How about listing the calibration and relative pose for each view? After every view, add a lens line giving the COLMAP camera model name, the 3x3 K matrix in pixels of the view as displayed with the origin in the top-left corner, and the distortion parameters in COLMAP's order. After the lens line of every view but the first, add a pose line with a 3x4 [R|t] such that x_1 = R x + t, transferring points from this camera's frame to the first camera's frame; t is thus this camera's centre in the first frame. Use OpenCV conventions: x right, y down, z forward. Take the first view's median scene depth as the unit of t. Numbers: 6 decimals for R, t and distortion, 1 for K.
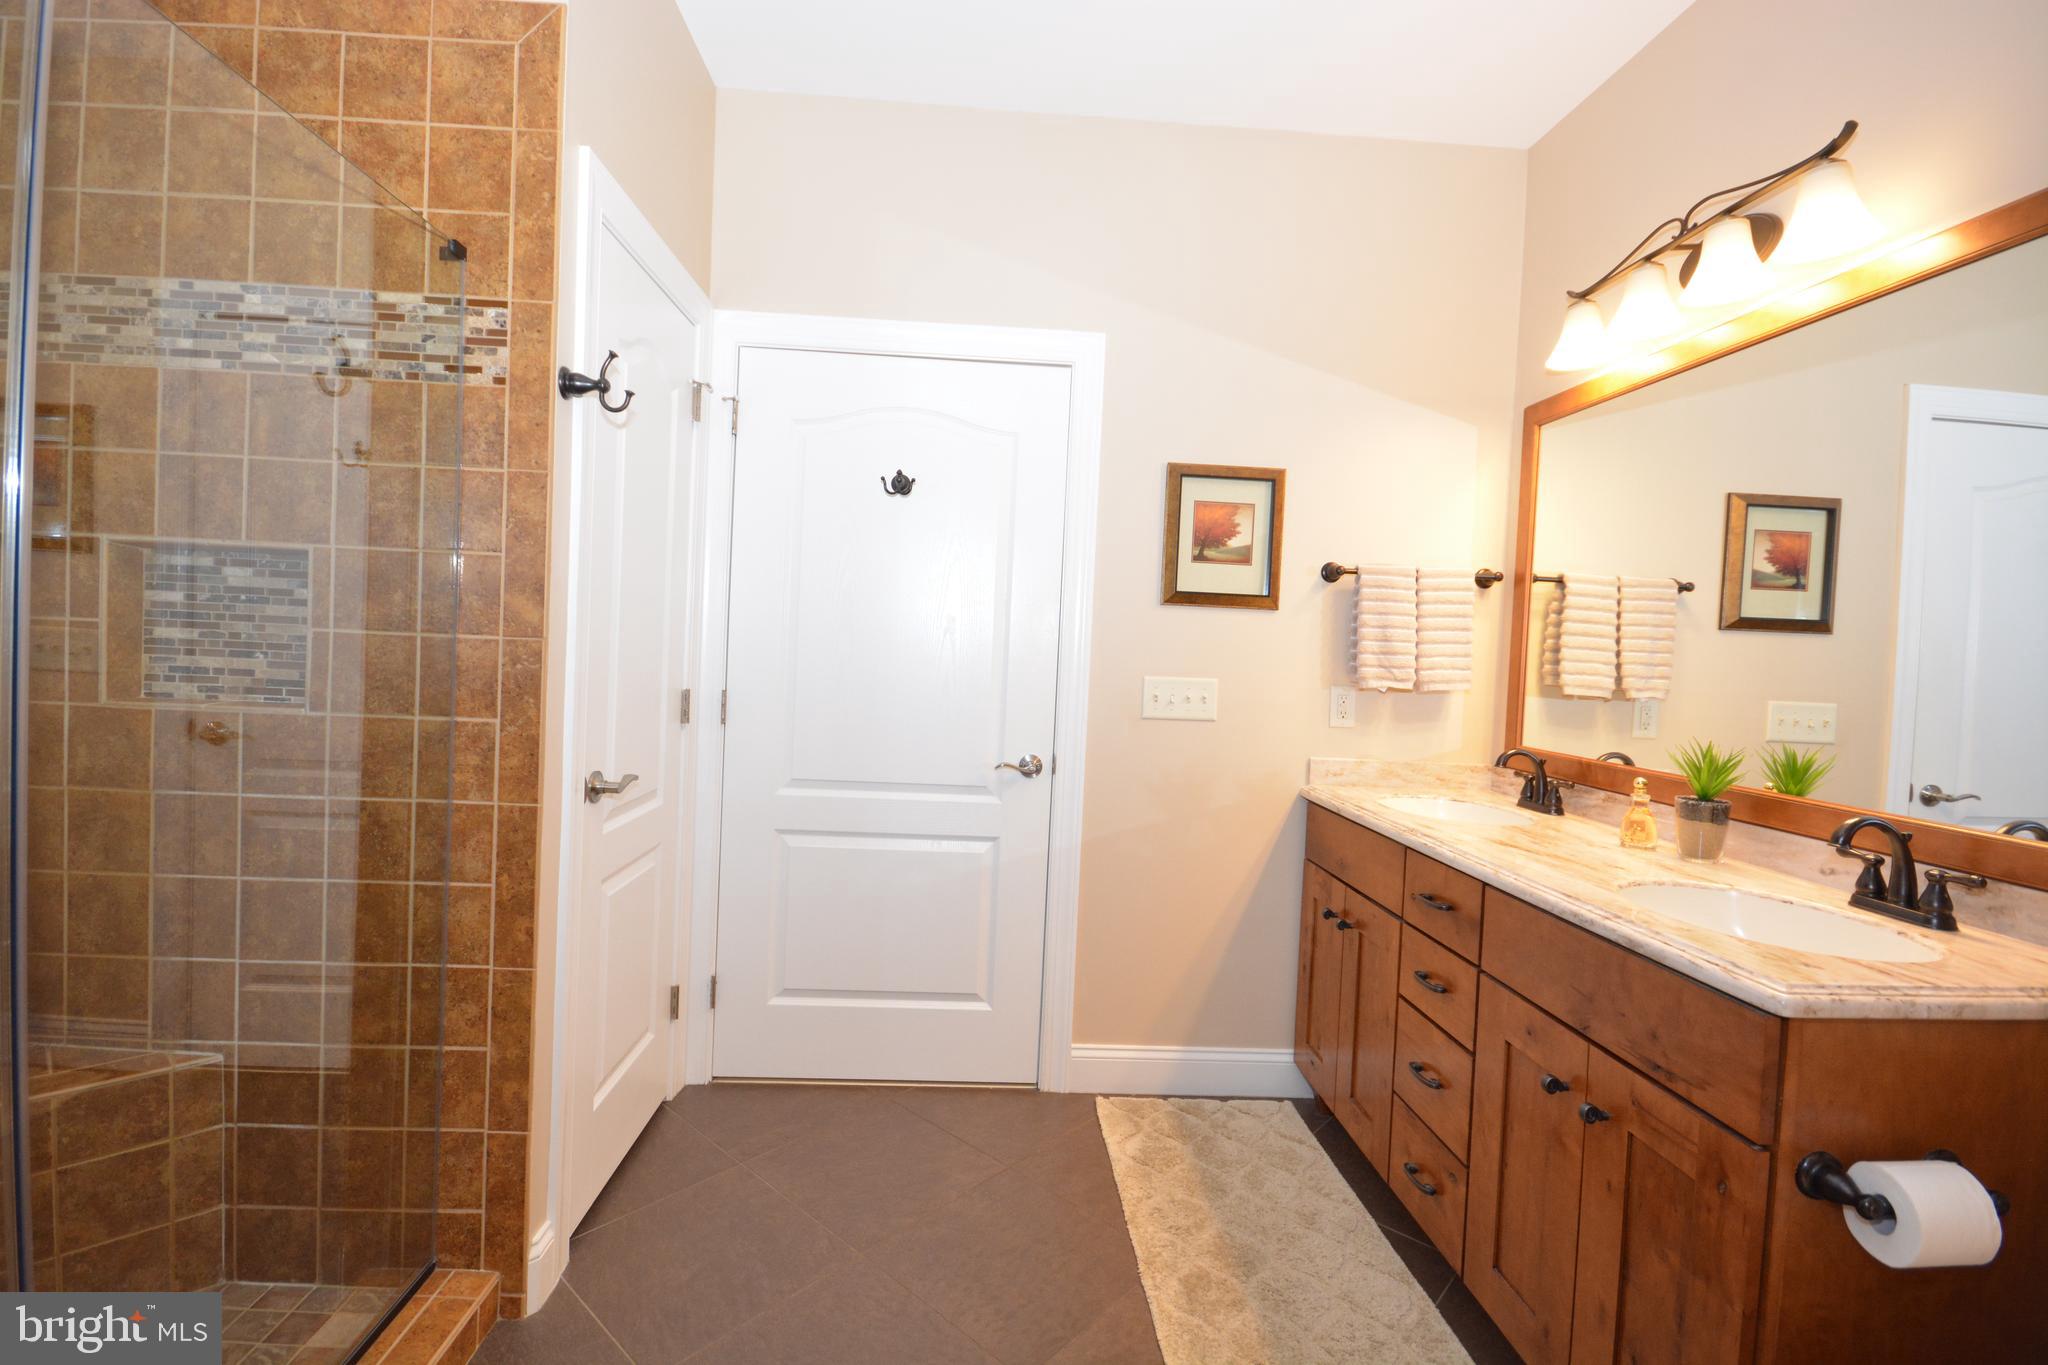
lens RADIAL K [[903.0, 0, 1021.8], [0, 903.0, 675.0], [0, 0, 1]] dist [0.007992, -0.011823]
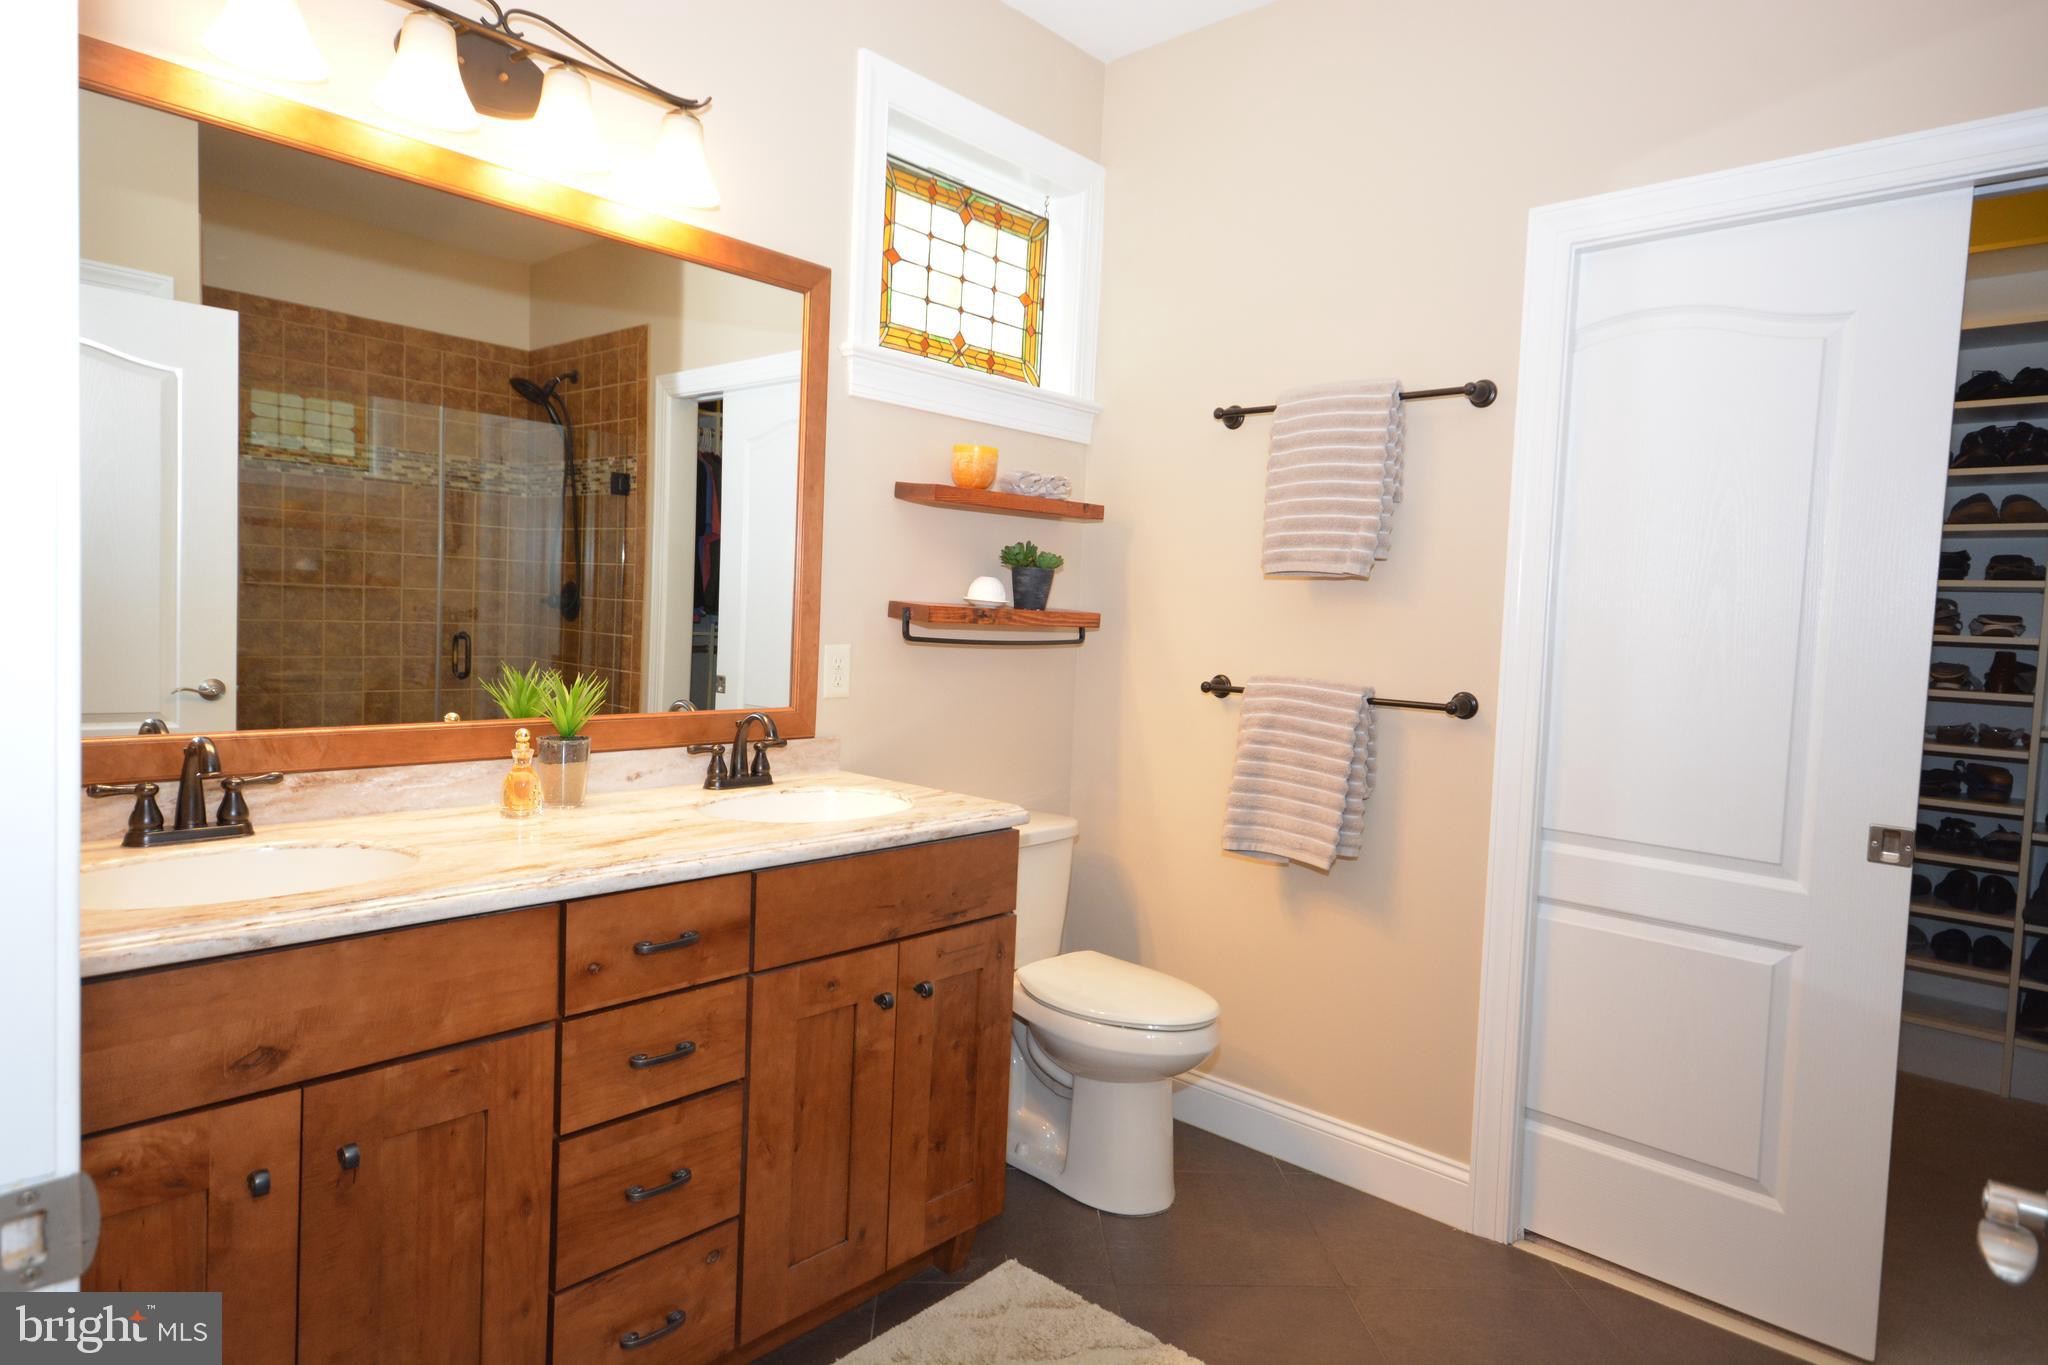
lens RADIAL K [[1203.6, 0, 1020.0], [0, 1203.6, 678.6], [0, 0, 1]] dist [0.002292, 0.000019]
pose [[-0.696001, -0.116126, 0.708588, -0.476170], [-0.050984, 0.992337, 0.112549, -0.093543], [-0.716228, 0.042208, -0.696589, 1.791531]]
